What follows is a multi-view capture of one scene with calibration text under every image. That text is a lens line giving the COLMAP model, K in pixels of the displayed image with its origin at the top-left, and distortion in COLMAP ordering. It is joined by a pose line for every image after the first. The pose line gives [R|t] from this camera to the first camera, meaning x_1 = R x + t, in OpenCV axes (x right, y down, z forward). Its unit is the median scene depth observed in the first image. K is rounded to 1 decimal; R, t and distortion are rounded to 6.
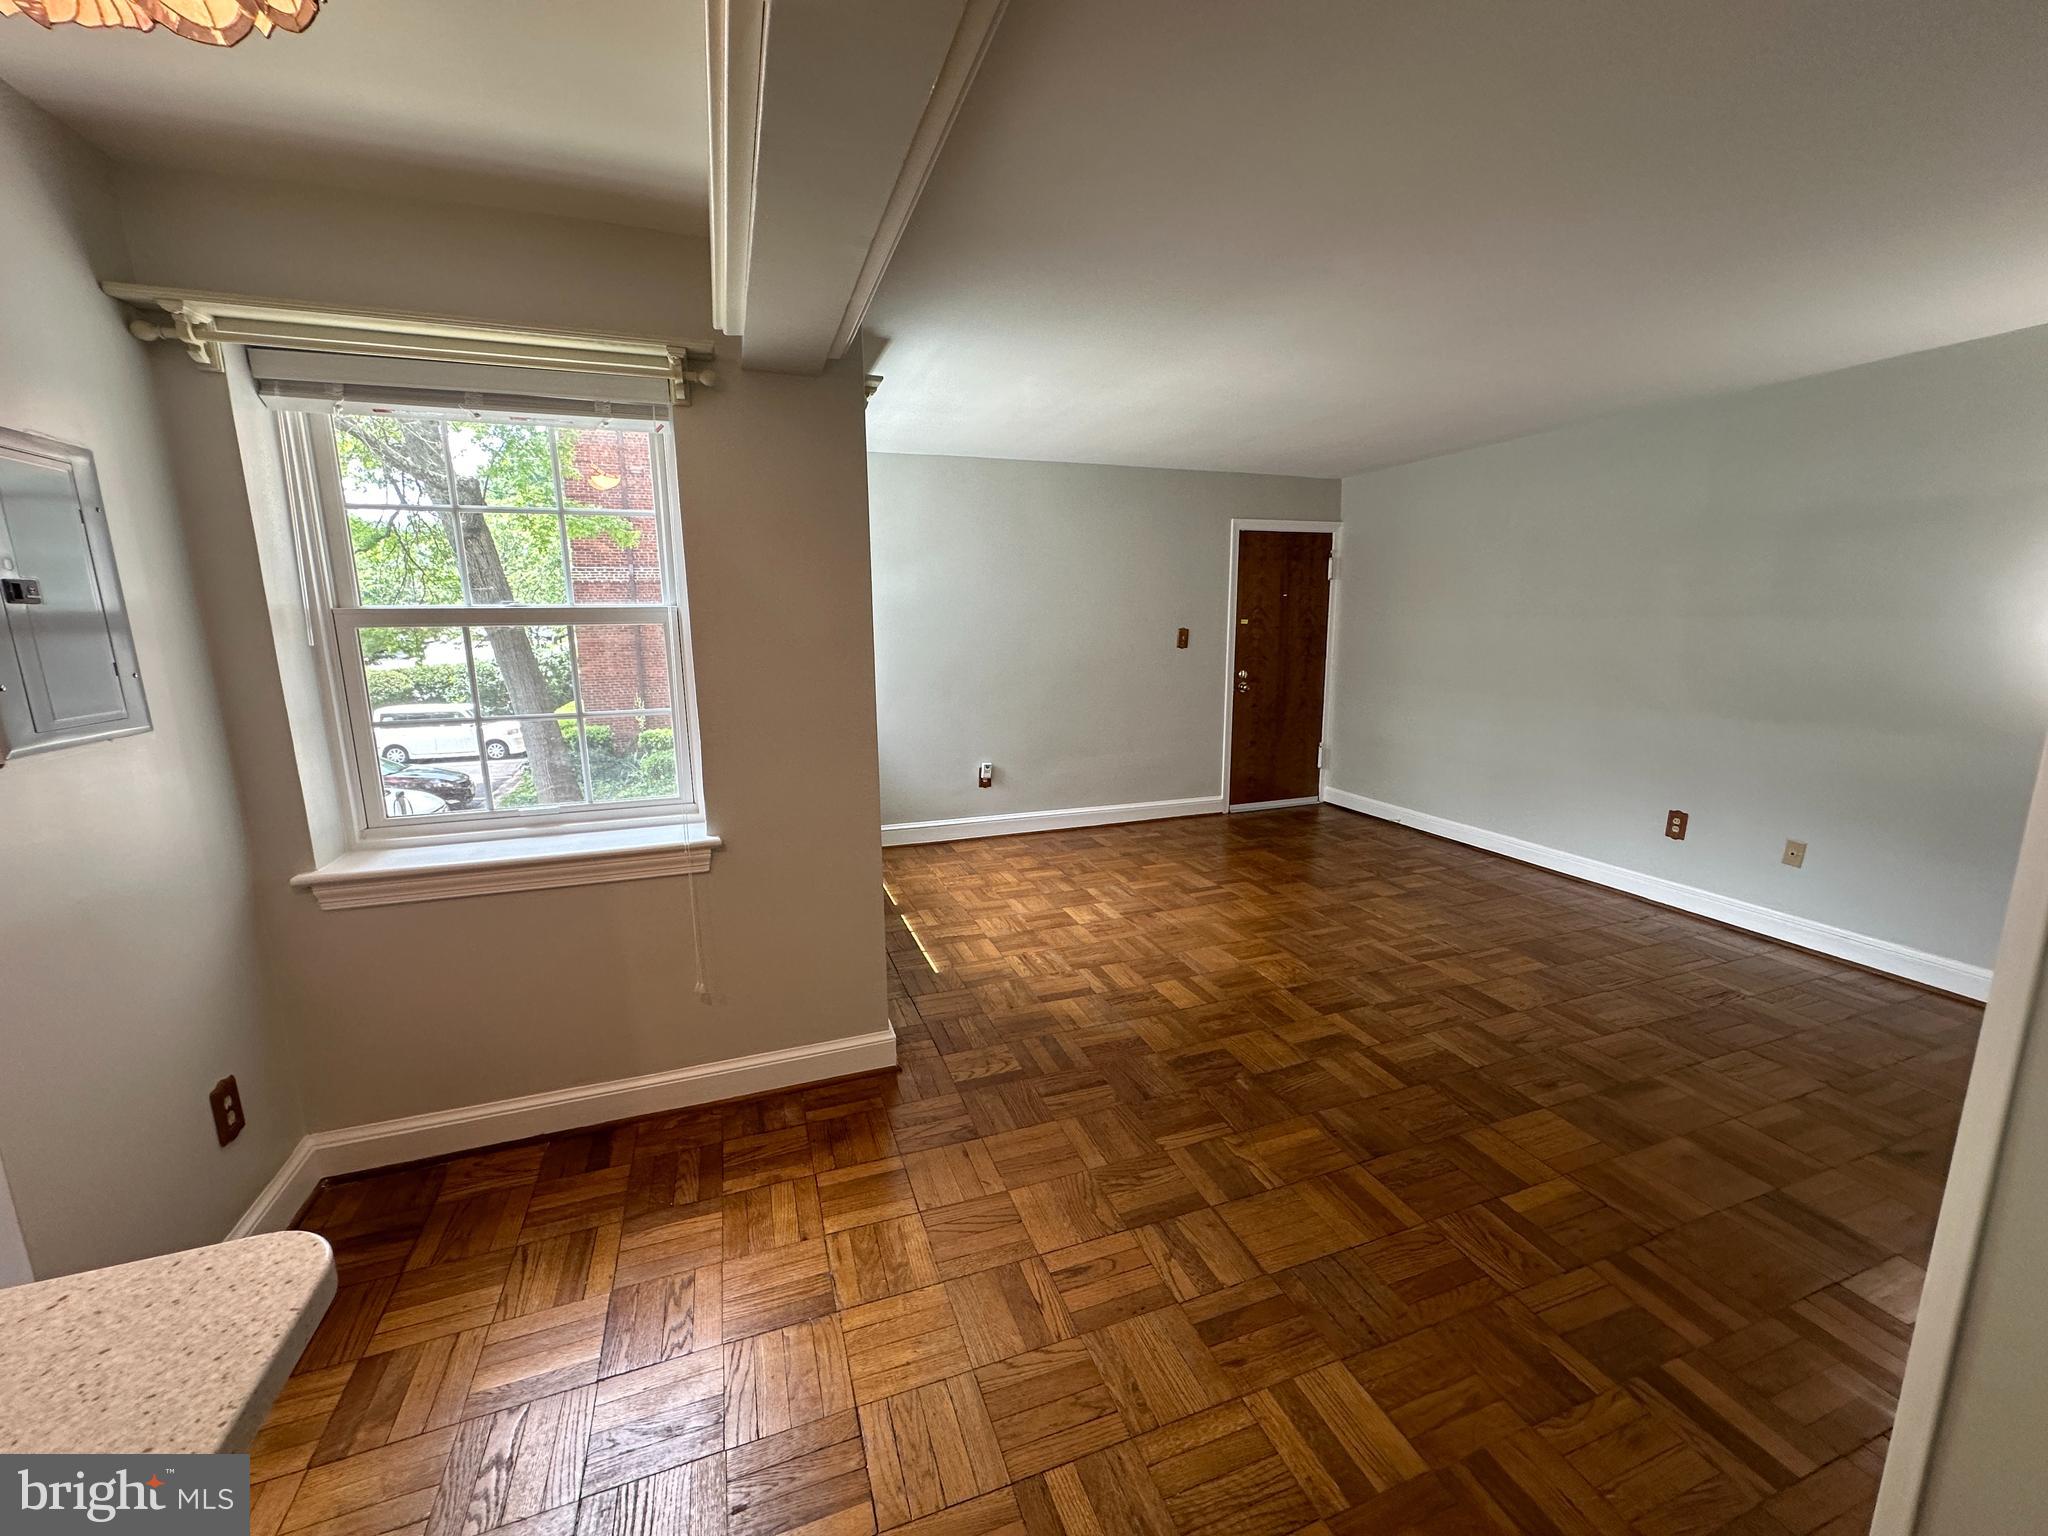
lens RADIAL K [[816.6, 0, 1024.0], [0, 816.6, 768.0], [0, 0, 1]] dist [-0.001887, 0.000264]
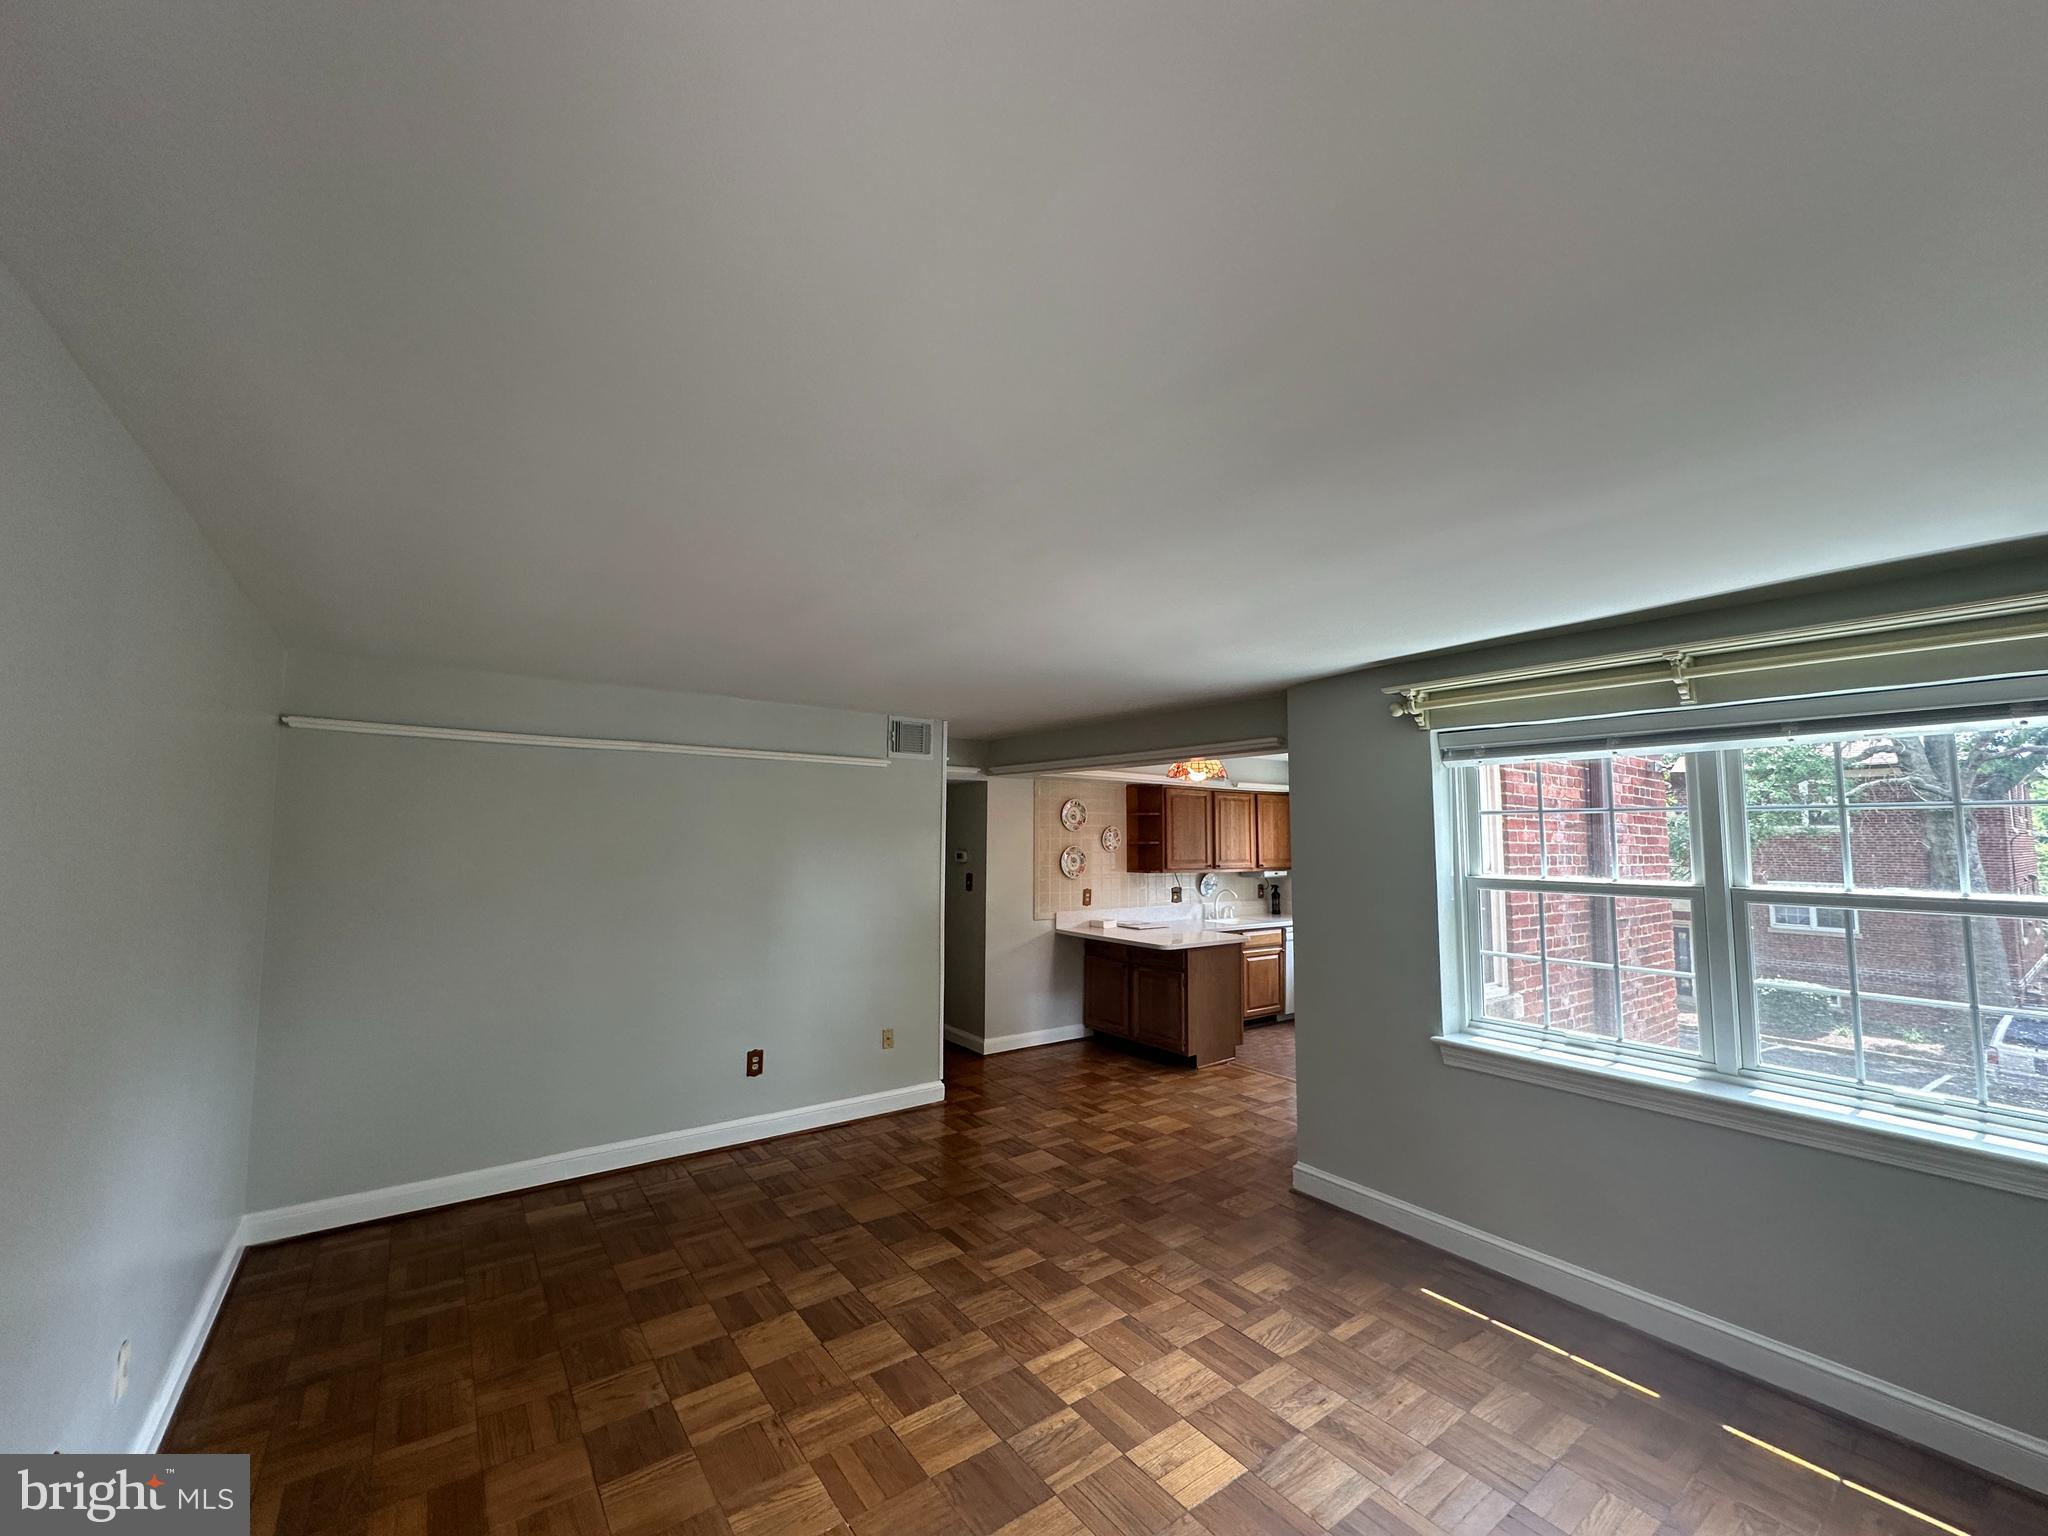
lens RADIAL K [[816.6, 0, 1024.0], [0, 816.6, 768.0], [0, 0, 1]] dist [-0.001887, 0.000264]
pose [[-0.959516, -0.021154, -0.280857, 0.762056], [-0.050919, 0.993773, 0.099108, -0.518705], [0.277012, 0.109397, -0.954619, 2.295122]]
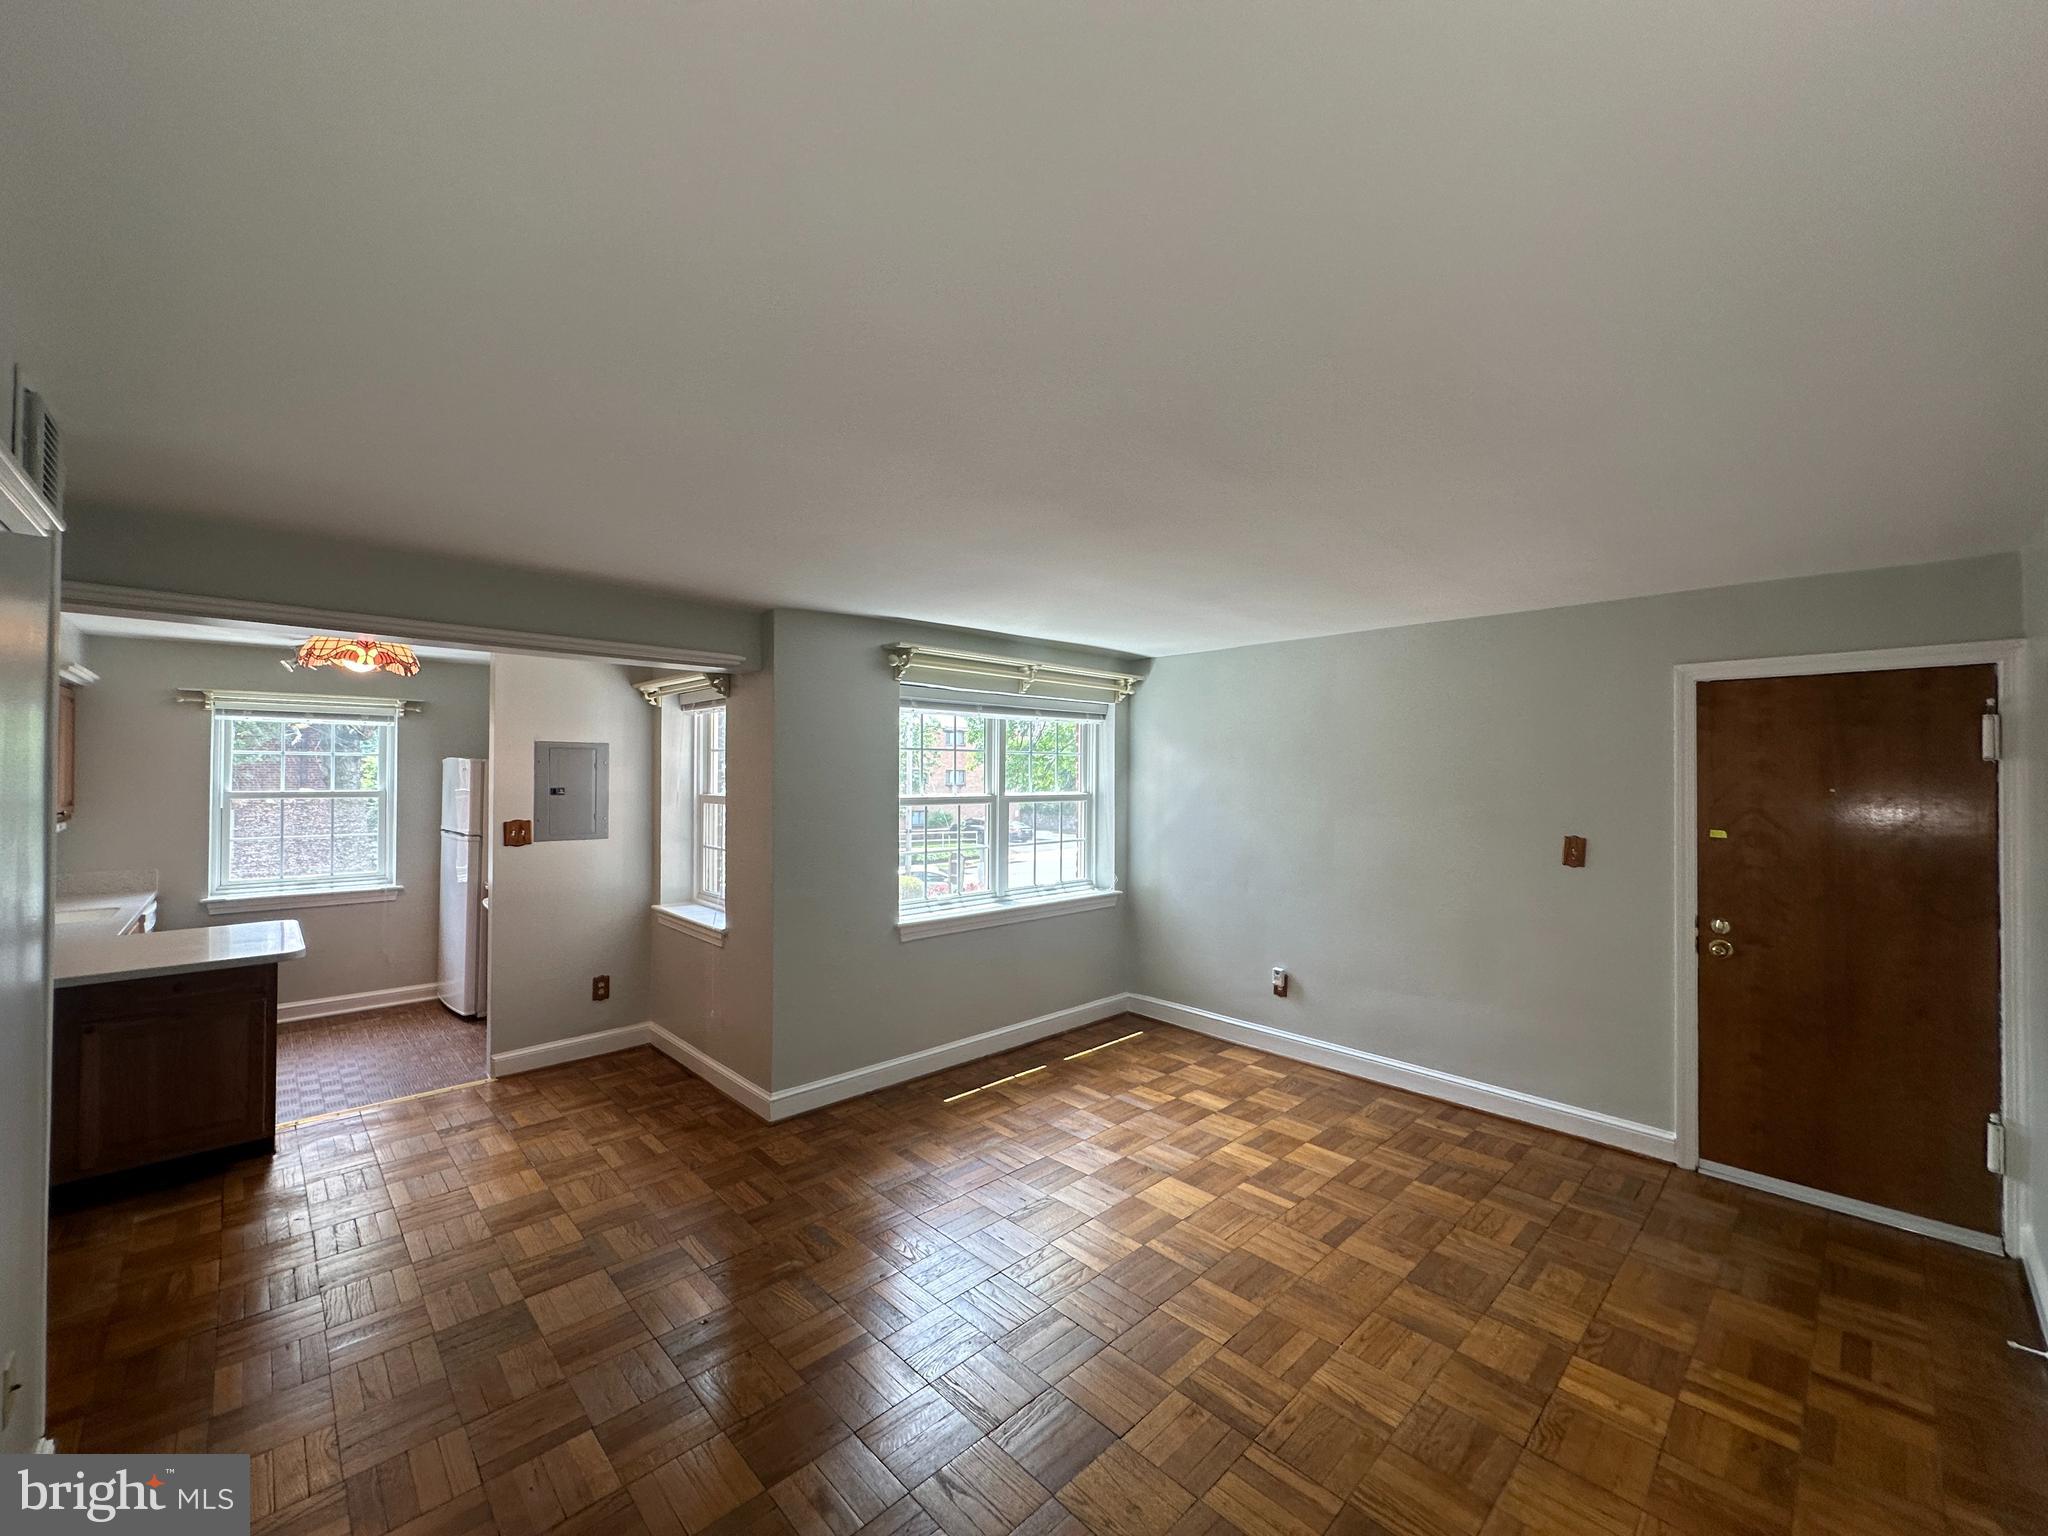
lens RADIAL K [[816.6, 0, 1024.0], [0, 816.6, 768.0], [0, 0, 1]] dist [-0.001887, 0.000264]
pose [[0.401121, 0.003968, -0.916016, 1.390772], [-0.178504, 0.981159, -0.073916, -0.222944], [0.898464, 0.193162, 0.394272, 0.767131]]
